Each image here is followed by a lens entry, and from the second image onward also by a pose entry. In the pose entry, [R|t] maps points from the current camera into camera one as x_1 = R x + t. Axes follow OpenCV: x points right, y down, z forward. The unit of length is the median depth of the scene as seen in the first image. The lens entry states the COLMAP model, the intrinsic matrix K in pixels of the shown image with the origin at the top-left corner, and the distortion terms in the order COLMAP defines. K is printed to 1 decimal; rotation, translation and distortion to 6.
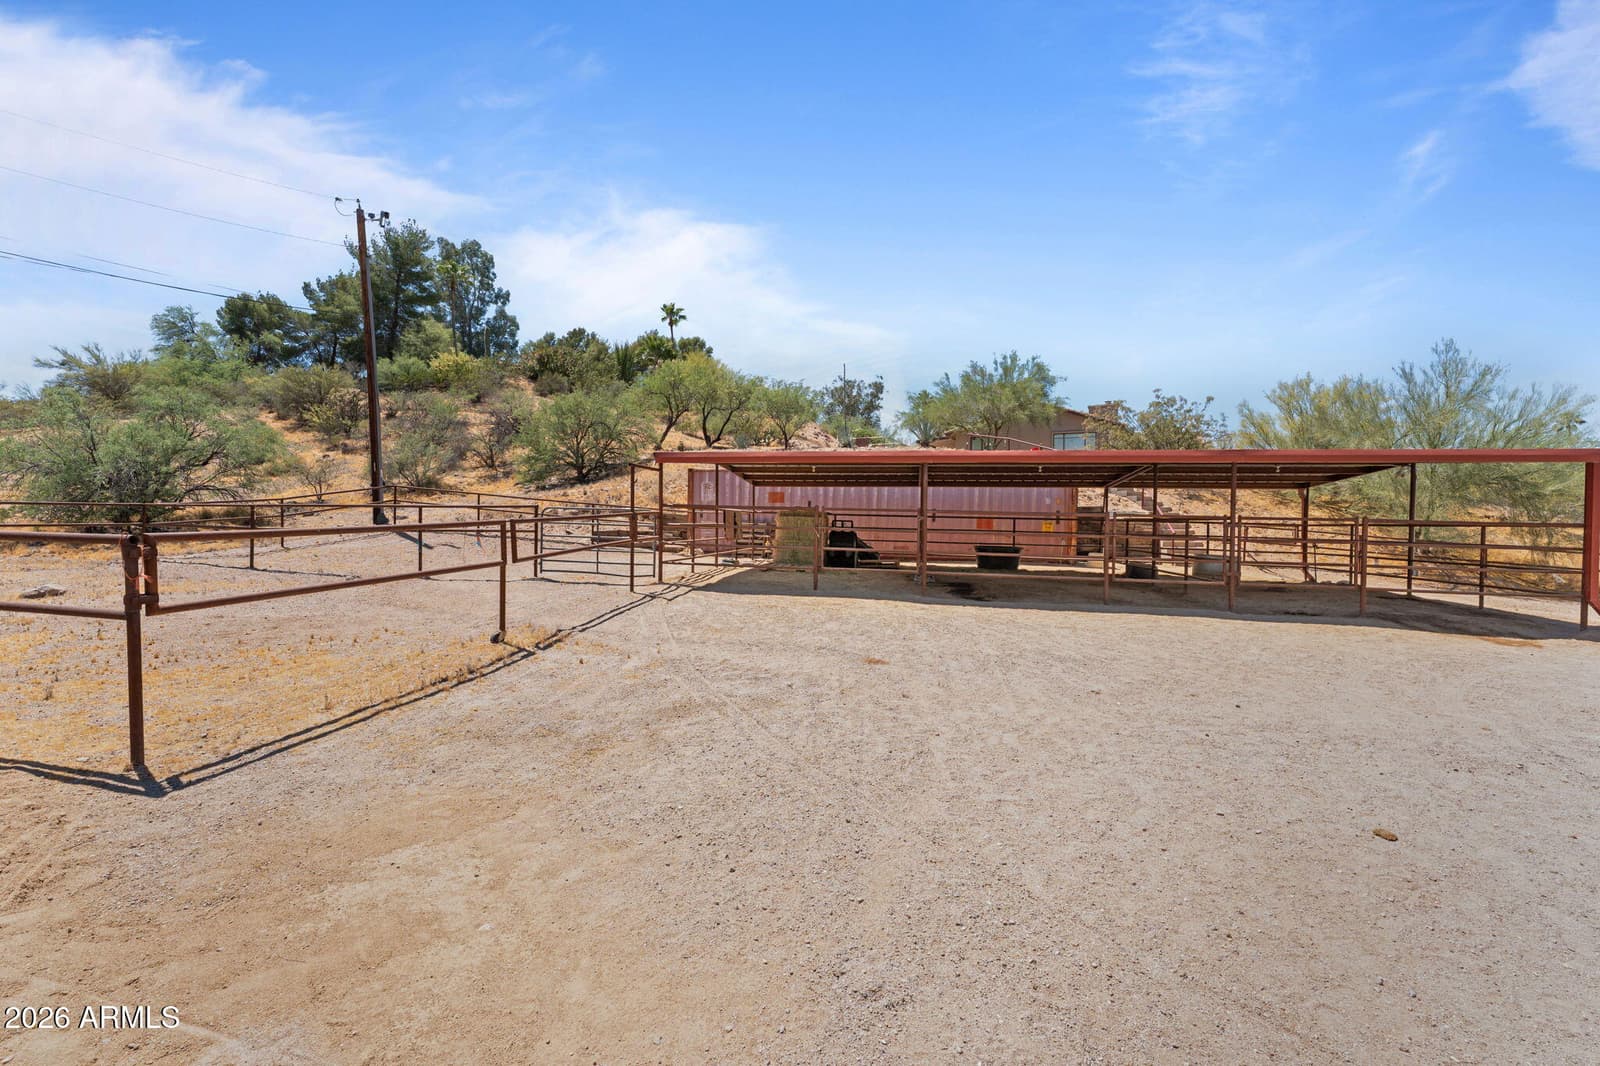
lens RADIAL K [[669.9, 0, 805.6], [0, 669.9, 529.2], [0, 0, 1]] dist [-0.017404, -0.000178]
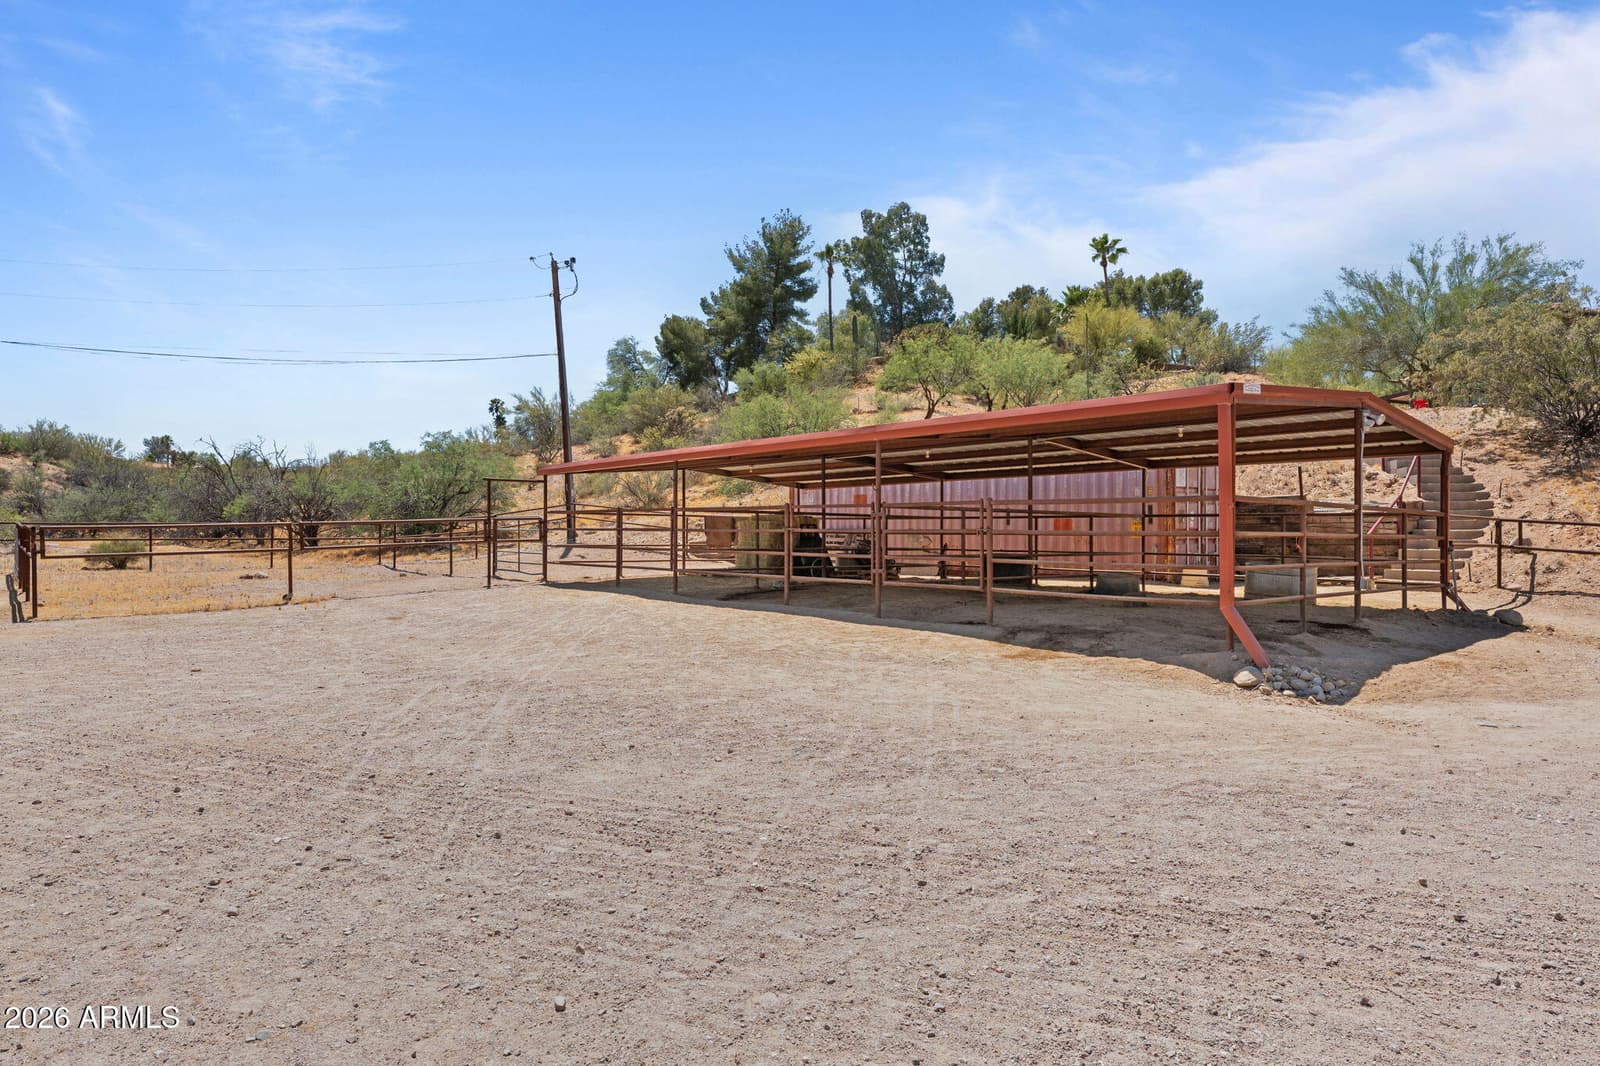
lens RADIAL K [[963.5, 0, 800.0], [0, 963.5, 533.0], [0, 0, 1]] dist [-0.002206, -0.001083]
pose [[0.774491, -0.018226, -0.632322, 0.209525], [0.002966, 0.999678, -0.025182, 0.007854], [0.632578, 0.017628, 0.774296, -0.000937]]
